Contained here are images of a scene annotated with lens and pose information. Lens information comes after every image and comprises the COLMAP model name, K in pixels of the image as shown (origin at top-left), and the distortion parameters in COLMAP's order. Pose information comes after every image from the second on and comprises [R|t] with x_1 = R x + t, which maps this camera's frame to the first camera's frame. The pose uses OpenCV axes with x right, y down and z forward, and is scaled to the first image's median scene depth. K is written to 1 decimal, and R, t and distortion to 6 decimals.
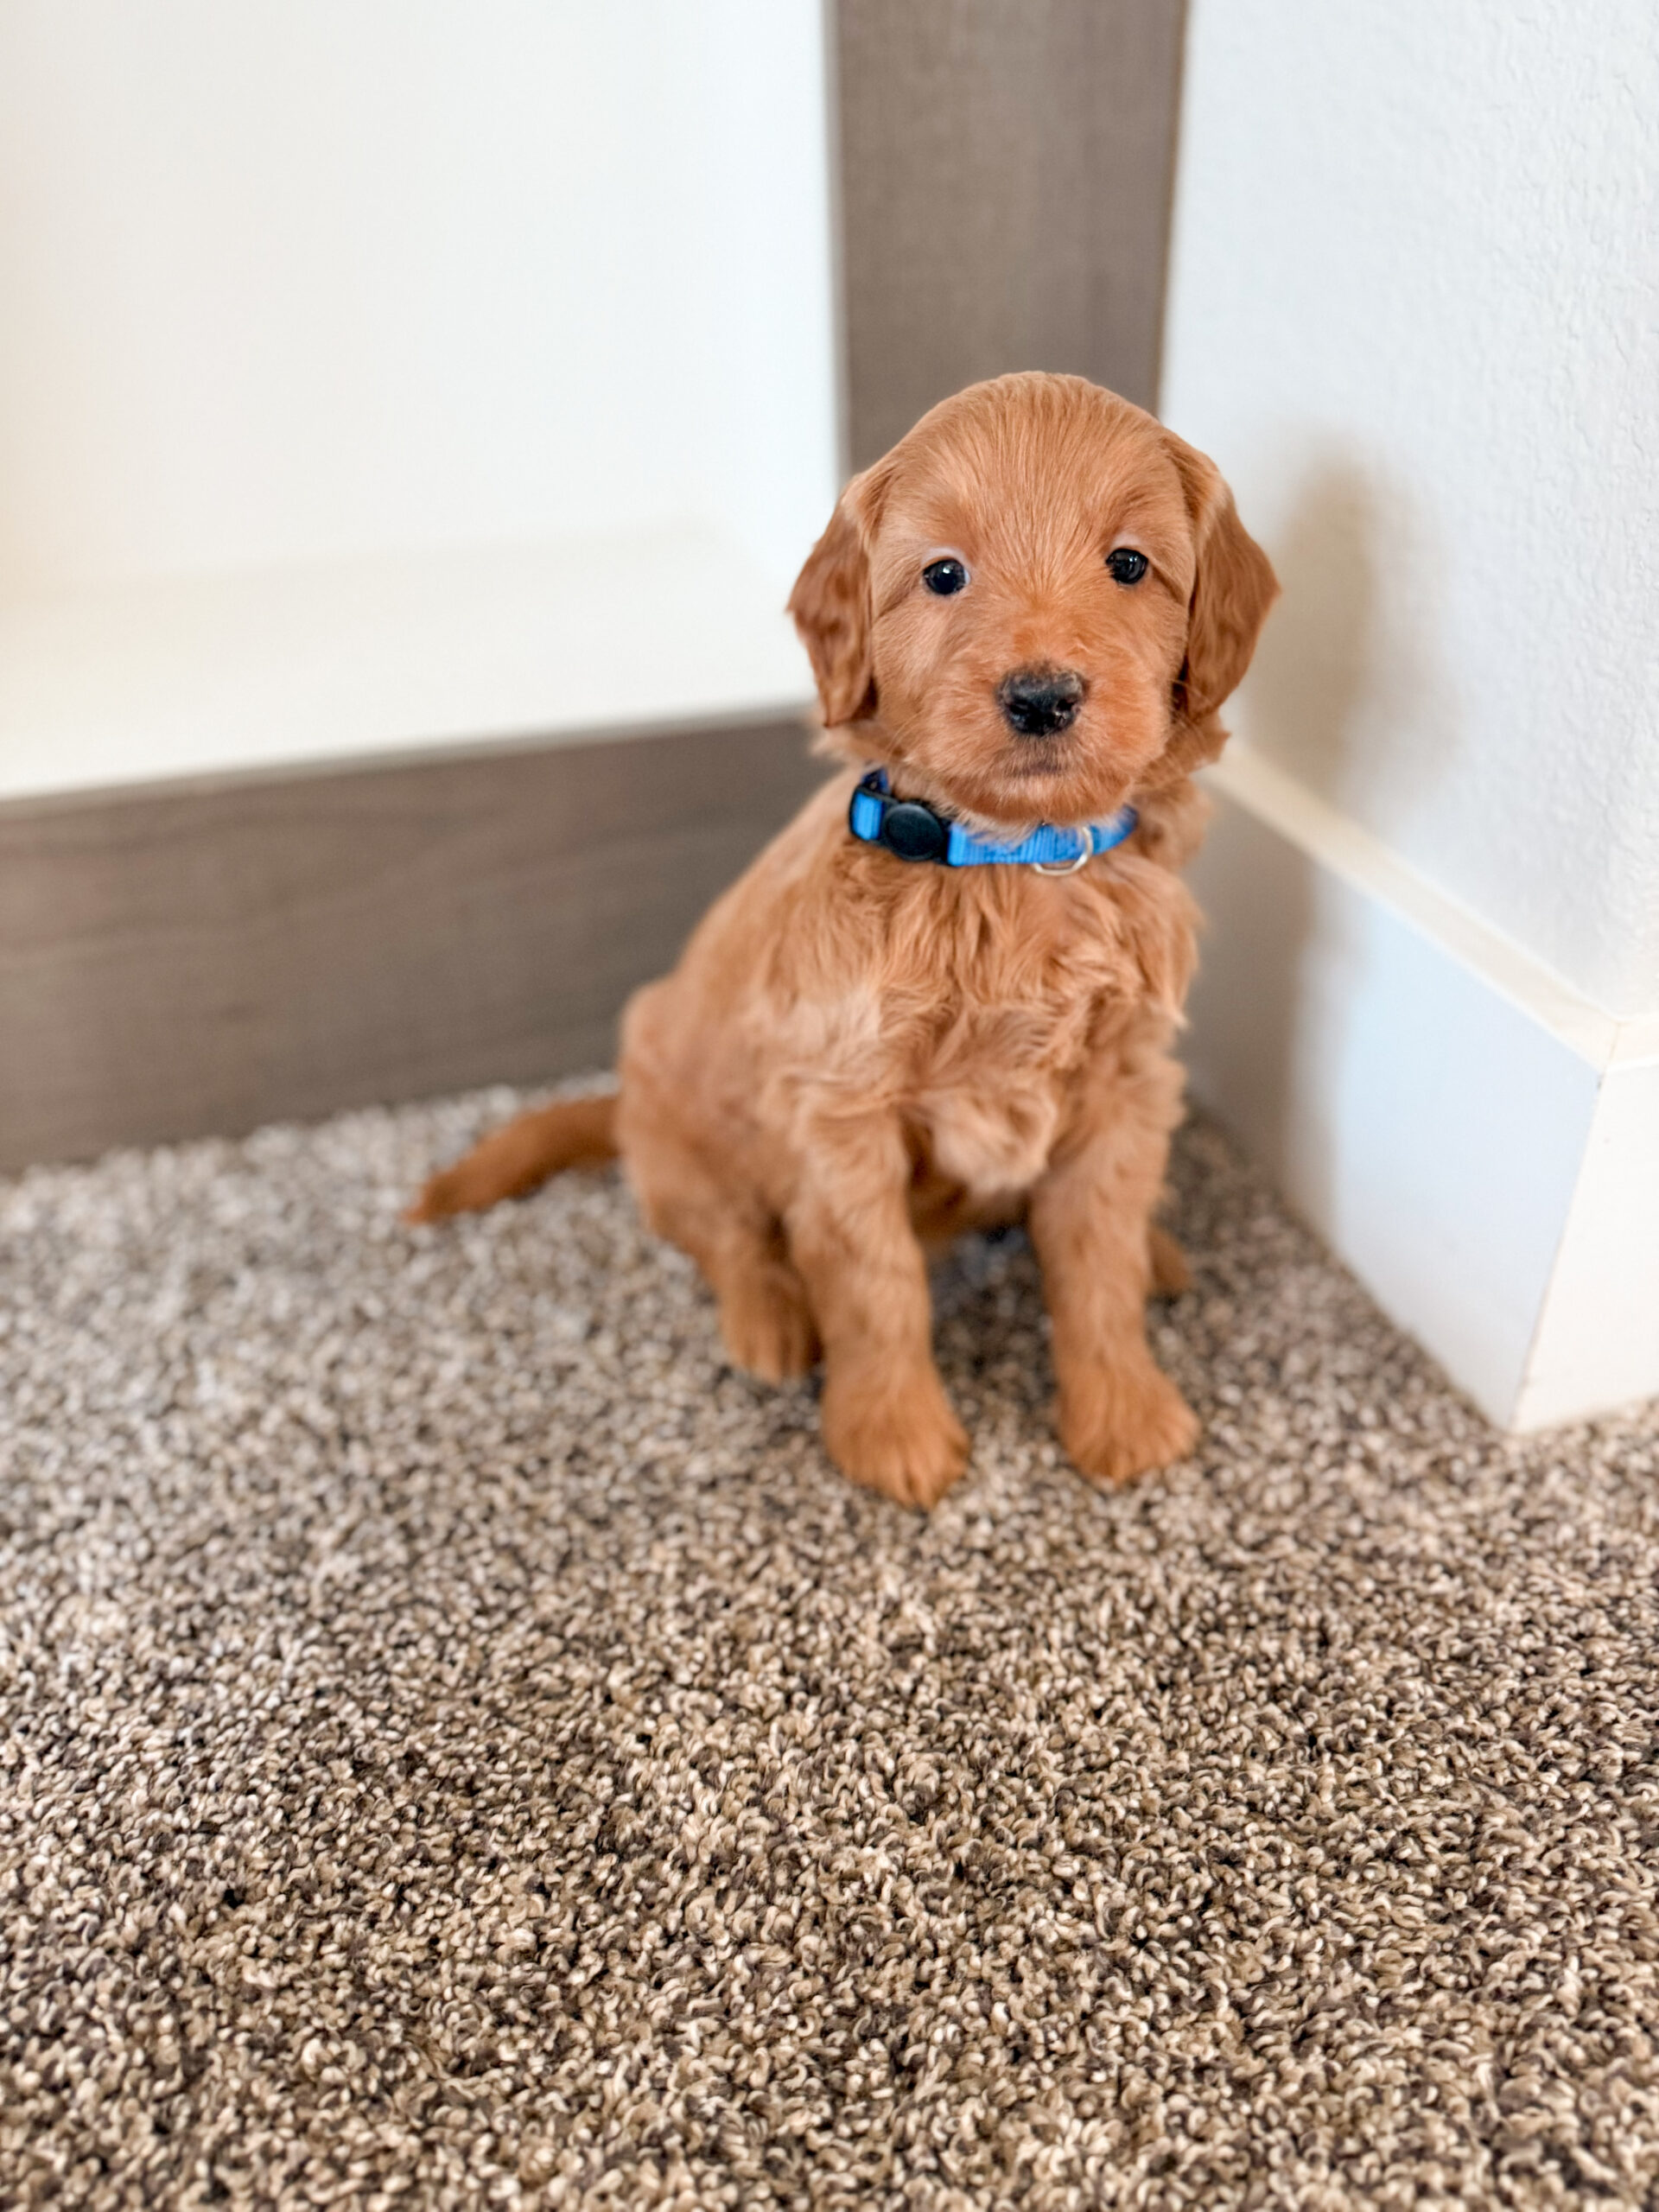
lens RADIAL K [[1621.7, 0, 817.9], [0, 1621.7, 1117.1], [0, 0, 1]] dist [-0.022381, 0.009698]
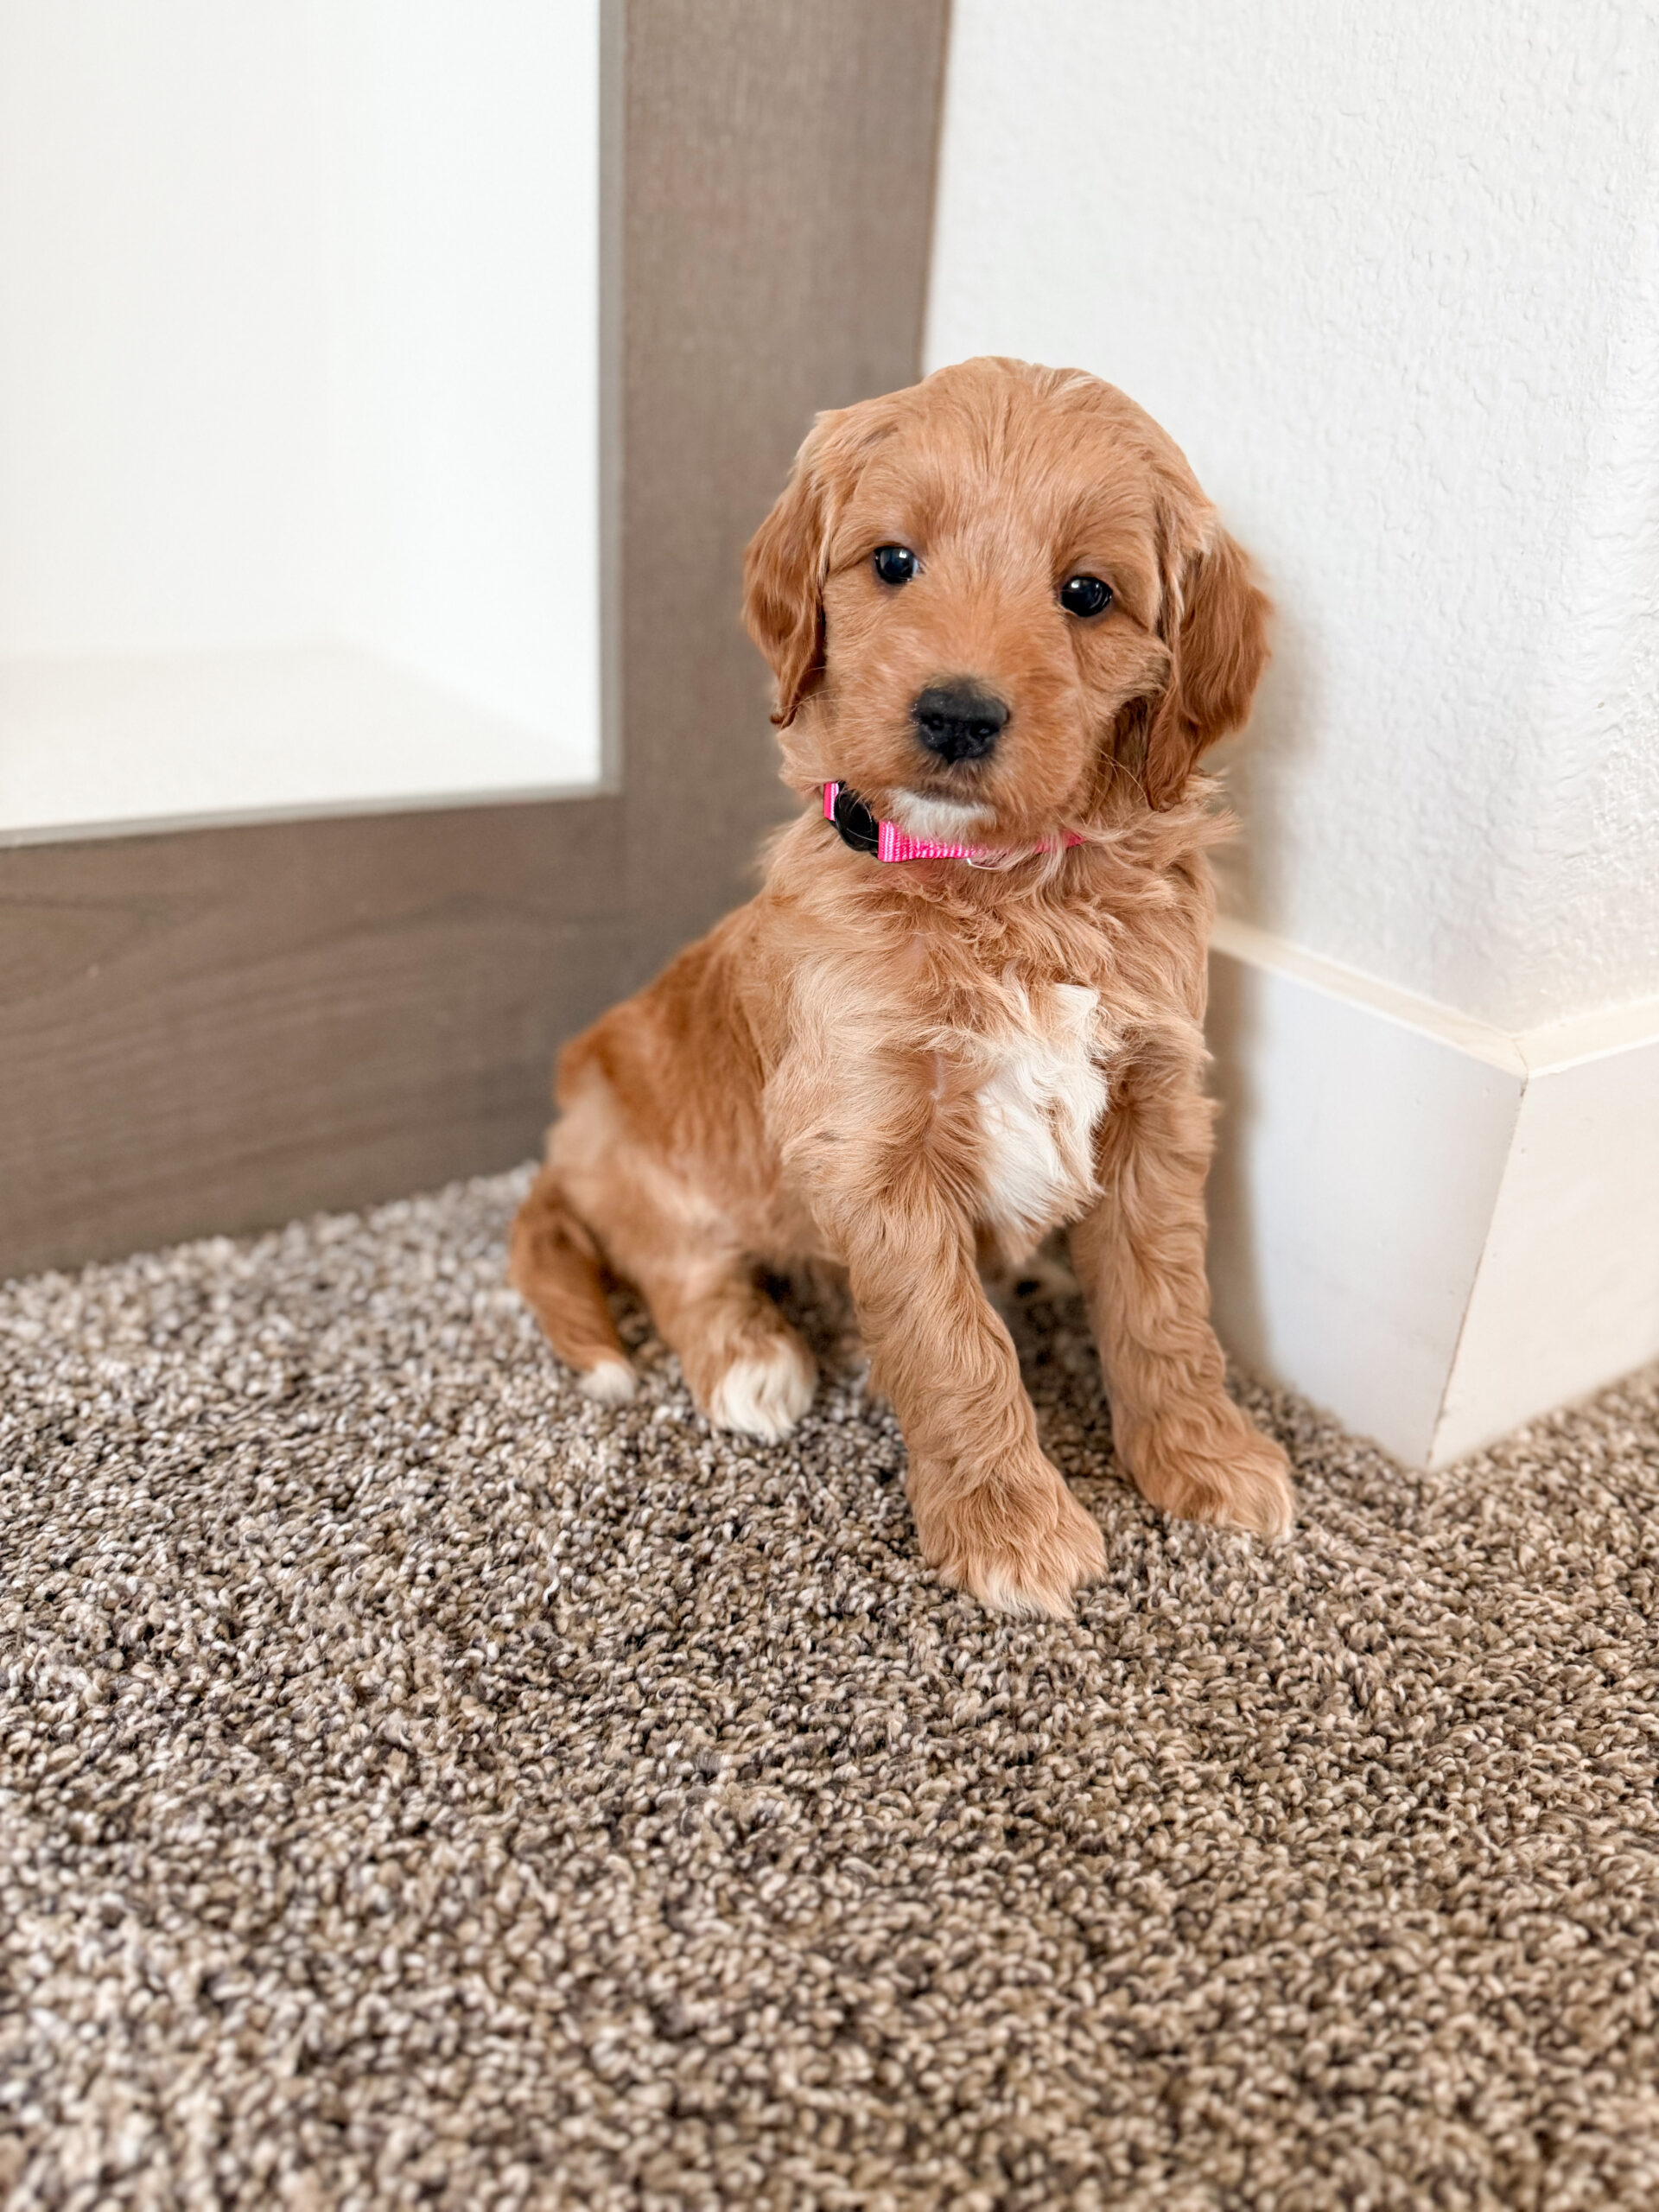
lens RADIAL K [[1621.7, 0, 843.2], [0, 1621.7, 1113.8], [0, 0, 1]] dist [-0.022381, 0.009698]
pose [[0.947492, -0.045183, 0.316570, -0.258572], [0.087134, 0.988986, -0.119639, 0.082508], [-0.307678, 0.140942, 0.940994, 0.183486]]
